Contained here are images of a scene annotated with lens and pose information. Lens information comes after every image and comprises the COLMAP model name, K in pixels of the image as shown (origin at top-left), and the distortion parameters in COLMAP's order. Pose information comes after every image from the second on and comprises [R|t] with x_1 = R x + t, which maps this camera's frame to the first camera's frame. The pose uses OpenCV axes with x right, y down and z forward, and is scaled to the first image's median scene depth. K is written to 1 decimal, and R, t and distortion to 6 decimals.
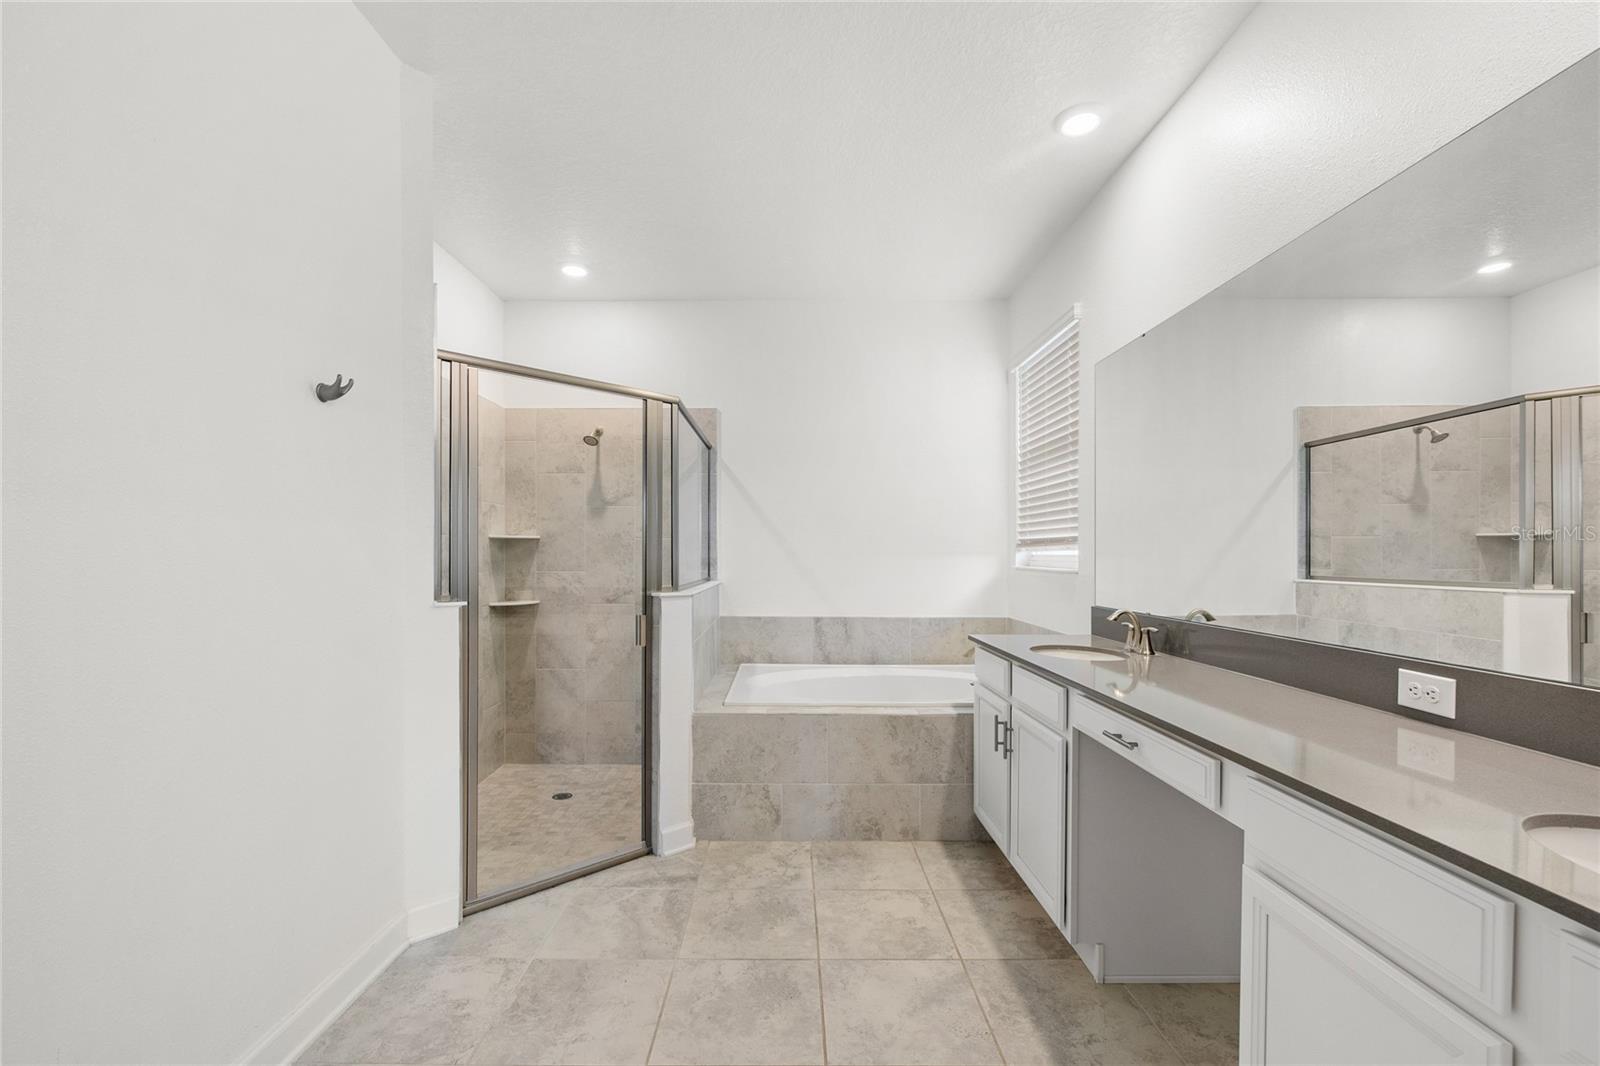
lens RADIAL K [[695.2, 0, 774.7], [0, 695.2, 558.5], [0, 0, 1]] dist [0.005419, 0.000652]
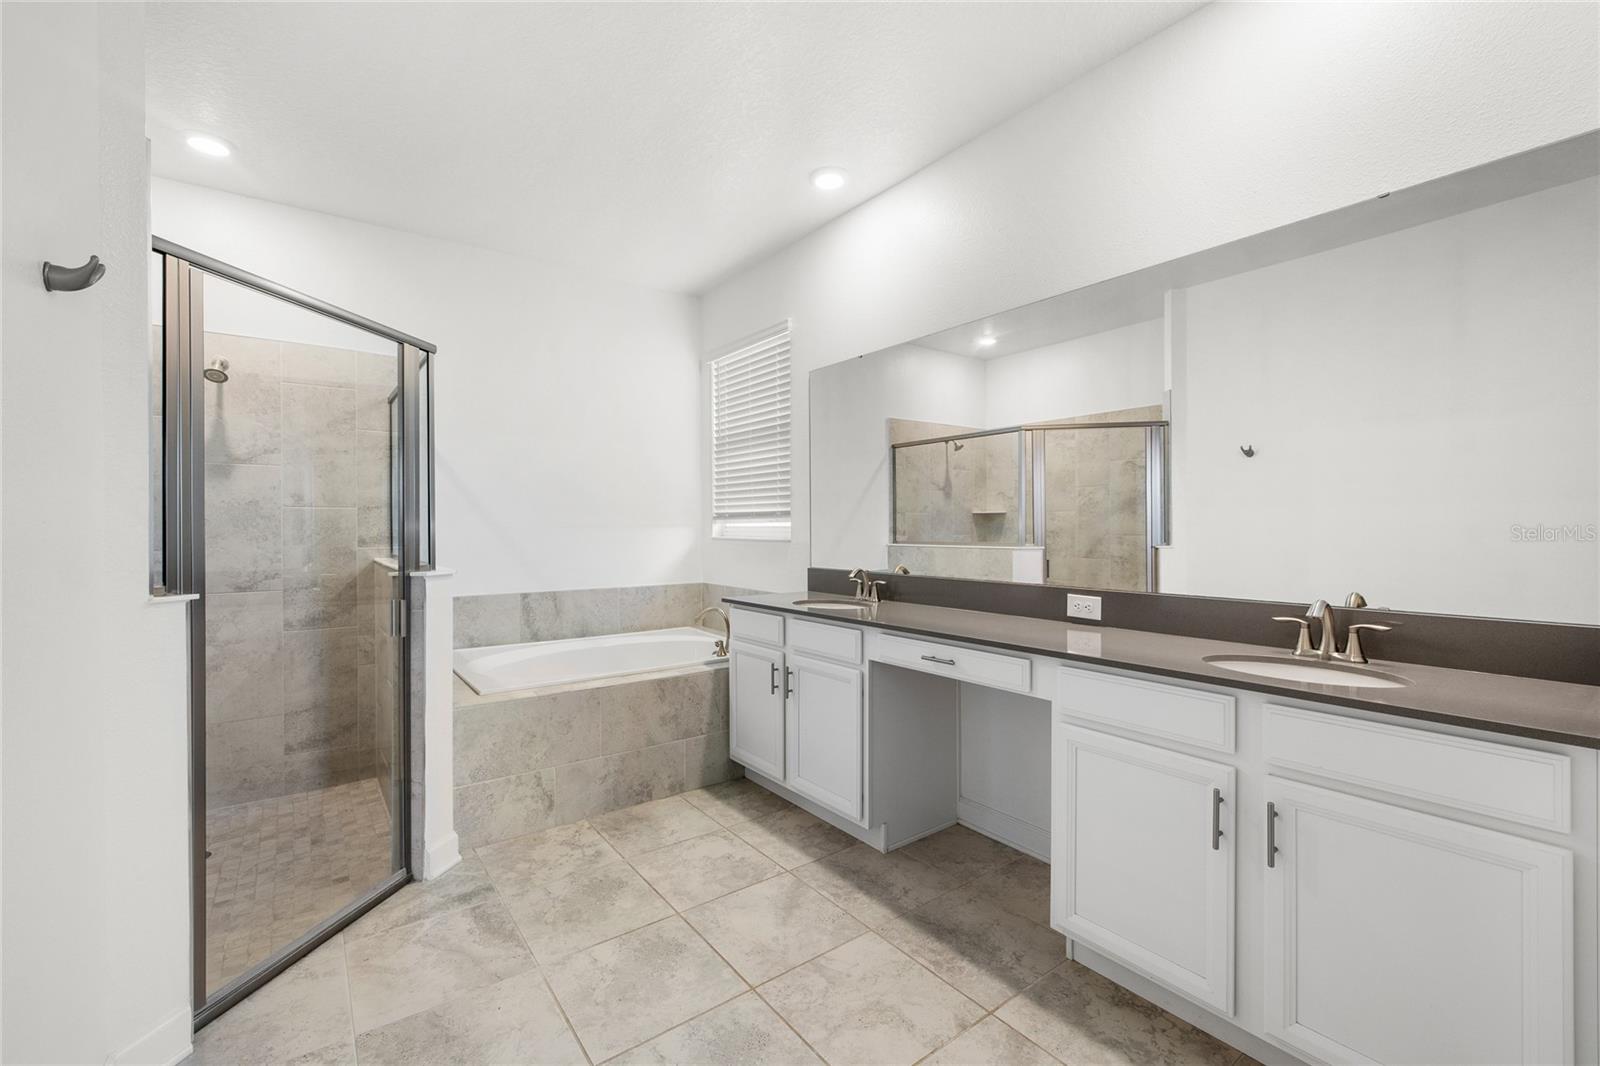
lens RADIAL K [[682.0, 0, 803.9], [0, 682.0, 527.7], [0, 0, 1]] dist [0.002996, -0.000780]
pose [[0.795764, -0.004276, 0.605592, -0.300981], [0.006557, 0.999977, -0.001555, -0.000525], [-0.605572, 0.005208, 0.795774, 0.049552]]
